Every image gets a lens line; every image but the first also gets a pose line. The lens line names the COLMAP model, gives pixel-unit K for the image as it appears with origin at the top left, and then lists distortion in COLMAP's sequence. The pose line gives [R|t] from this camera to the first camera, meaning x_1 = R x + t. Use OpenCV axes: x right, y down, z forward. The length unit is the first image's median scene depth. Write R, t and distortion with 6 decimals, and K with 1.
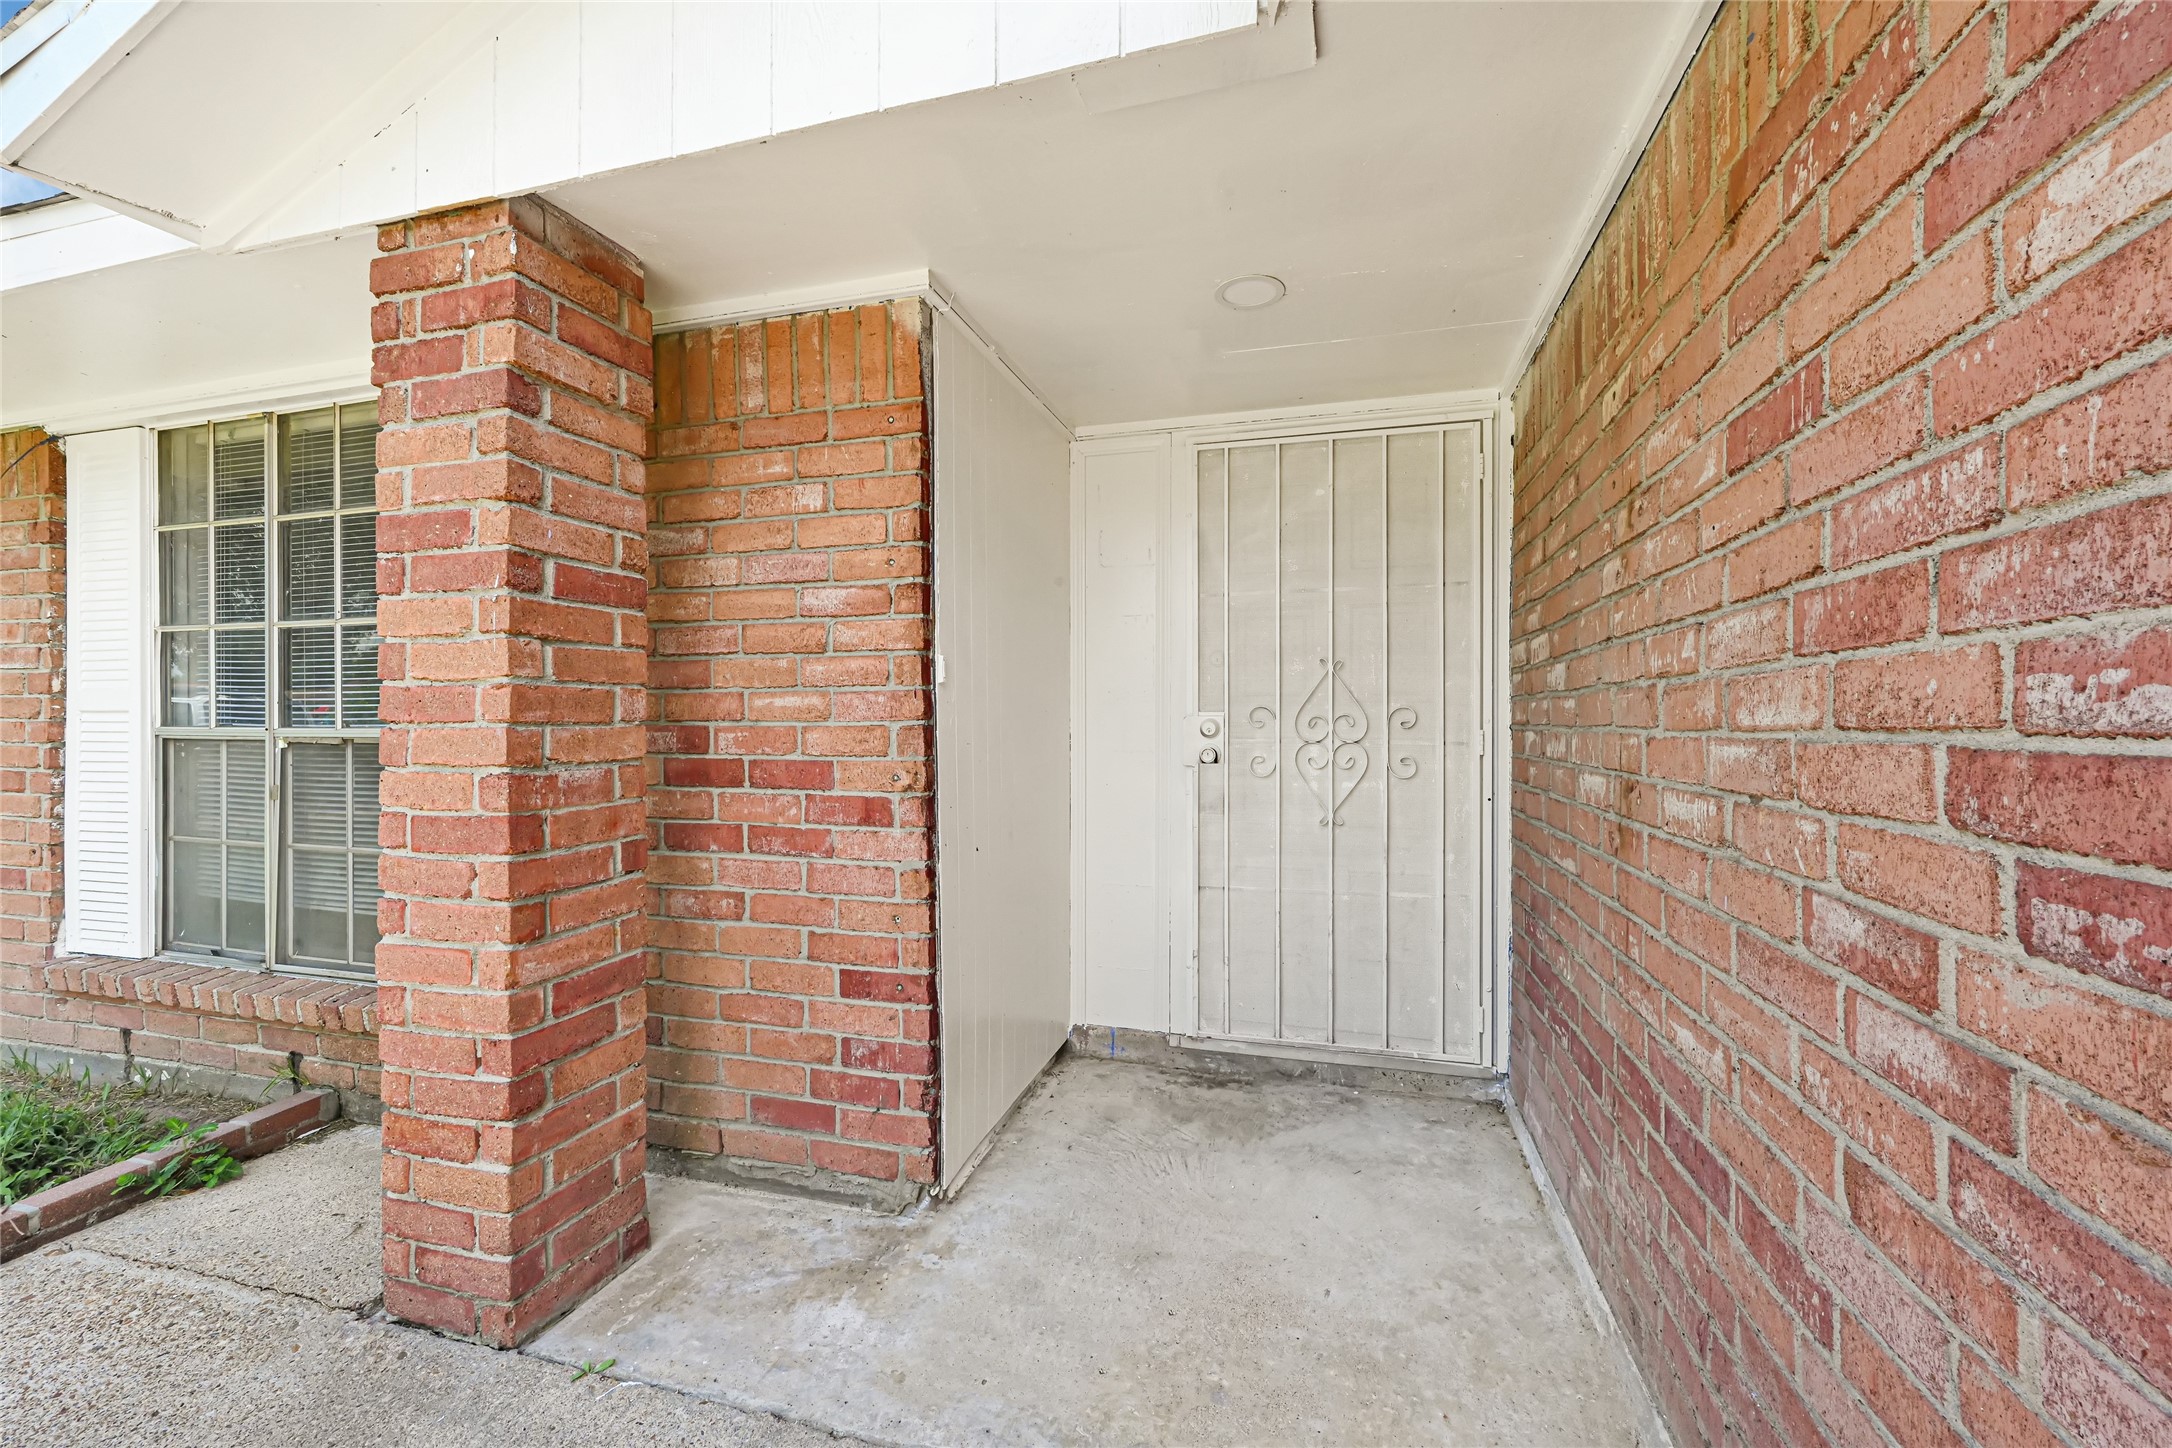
lens RADIAL K [[881.8, 0, 1087.3], [0, 881.8, 710.4], [0, 0, 1]] dist [-0.000592, 0.000081]
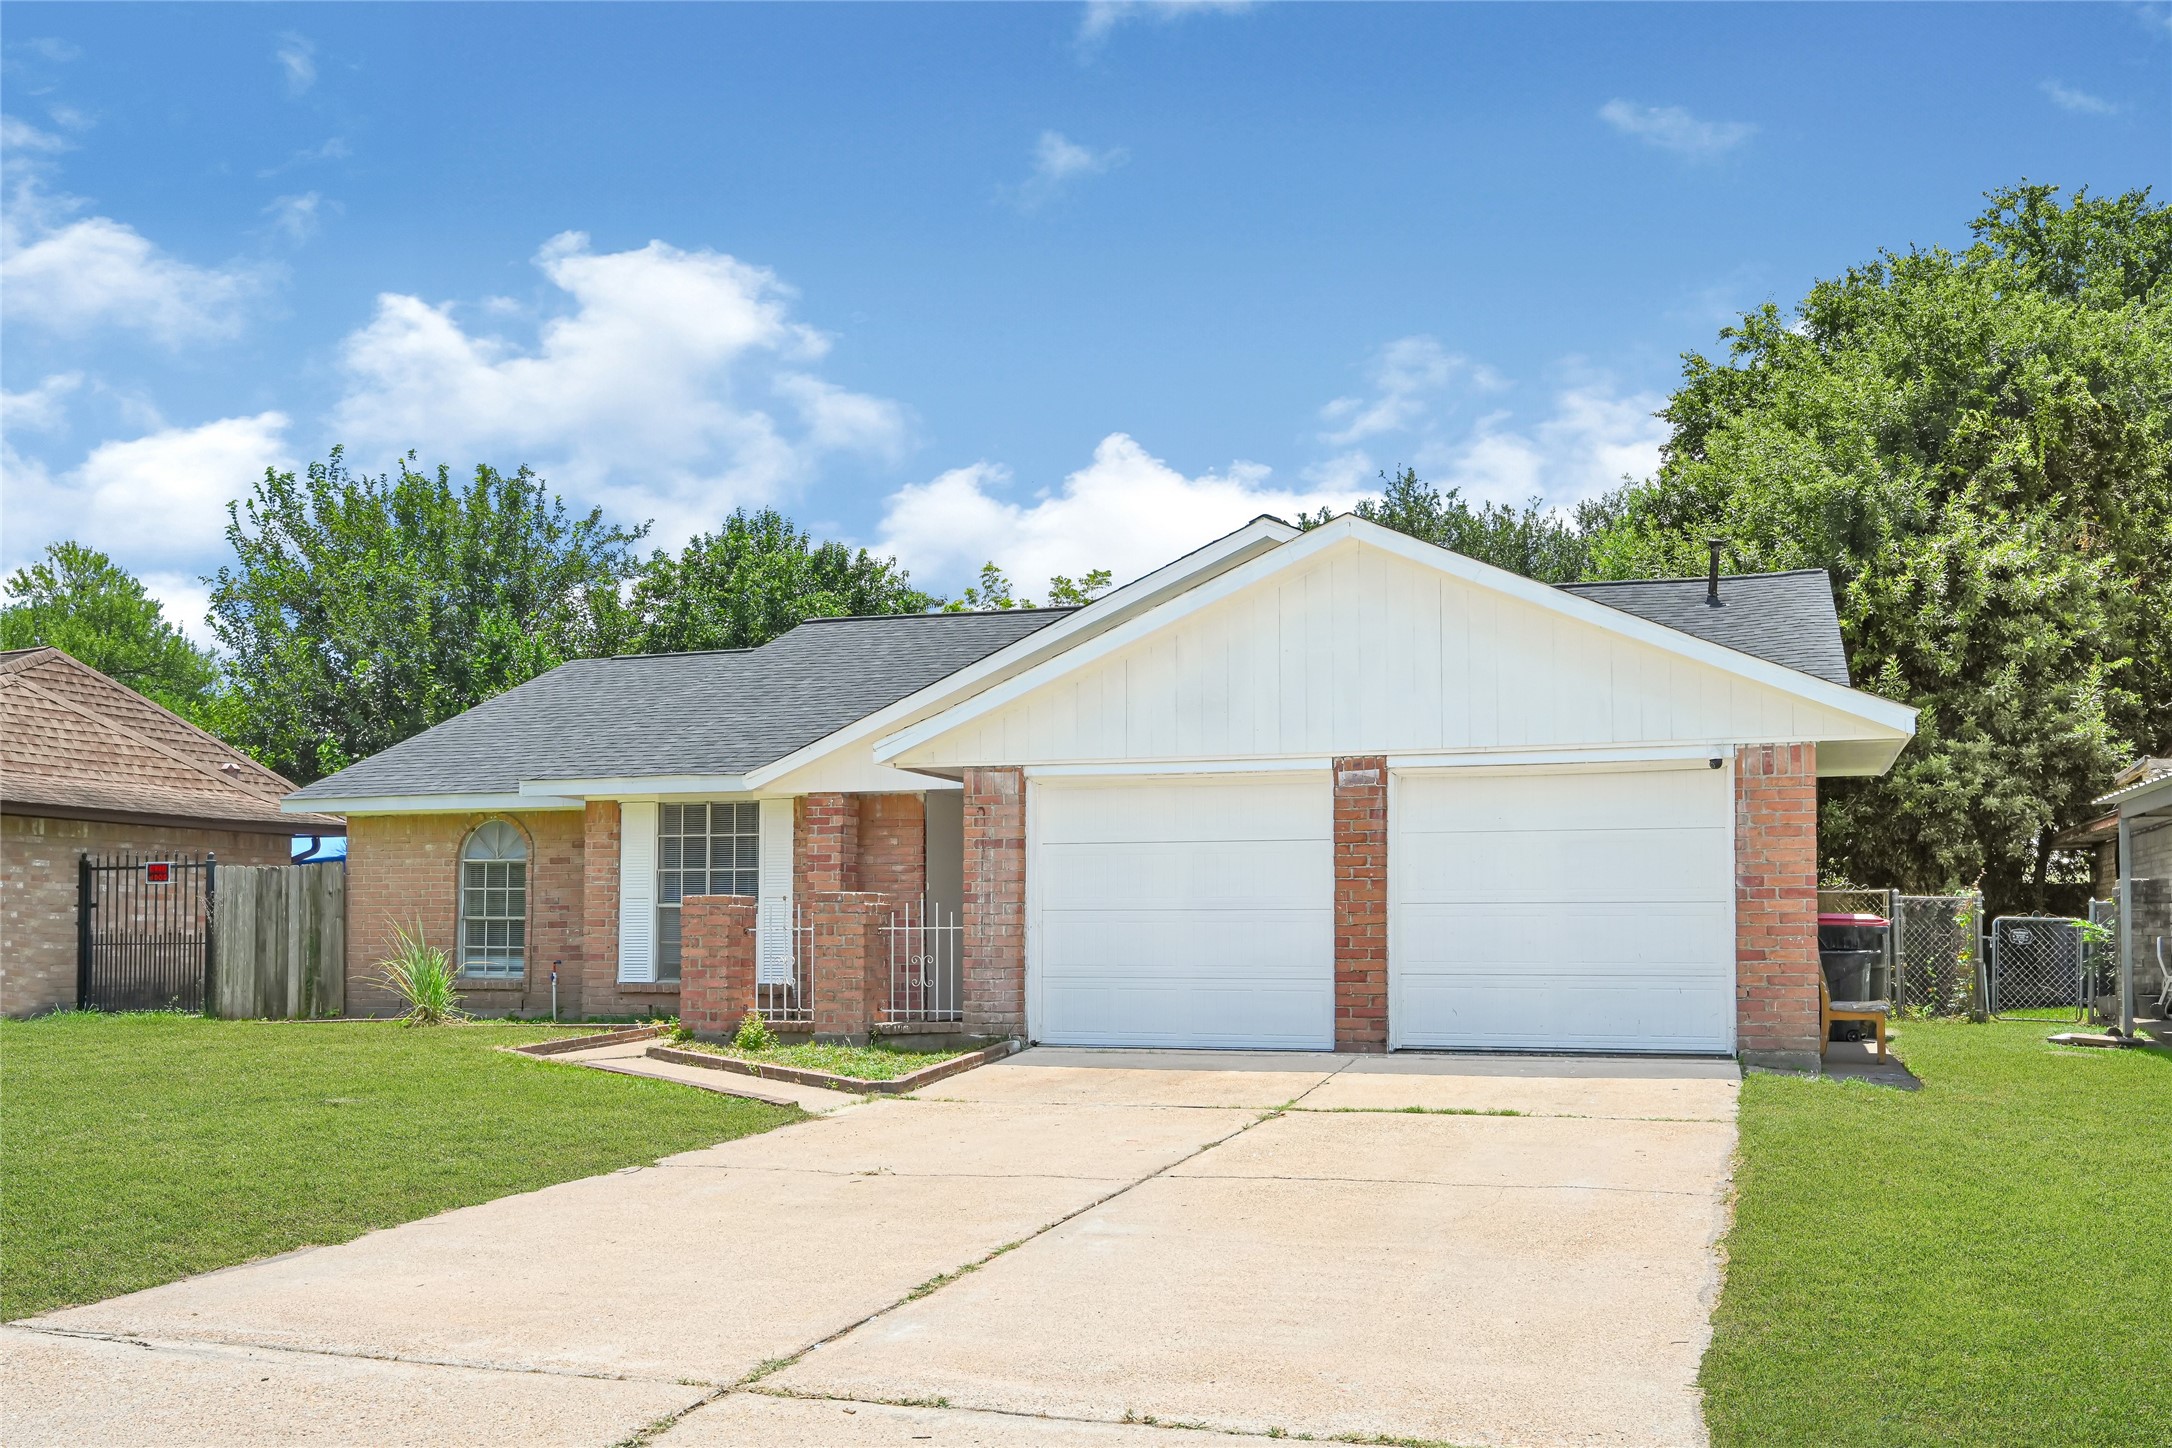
lens RADIAL K [[1914.7, 0, 1086.0], [0, 1914.7, 724.0], [0, 0, 1]] dist [0.000592, 0.004588]
pose [[0.999495, -0.002868, -0.031648, 0.768885], [-0.000339, 0.994900, -0.100861, 0.088519], [0.031776, 0.100821, 0.994397, -7.143923]]
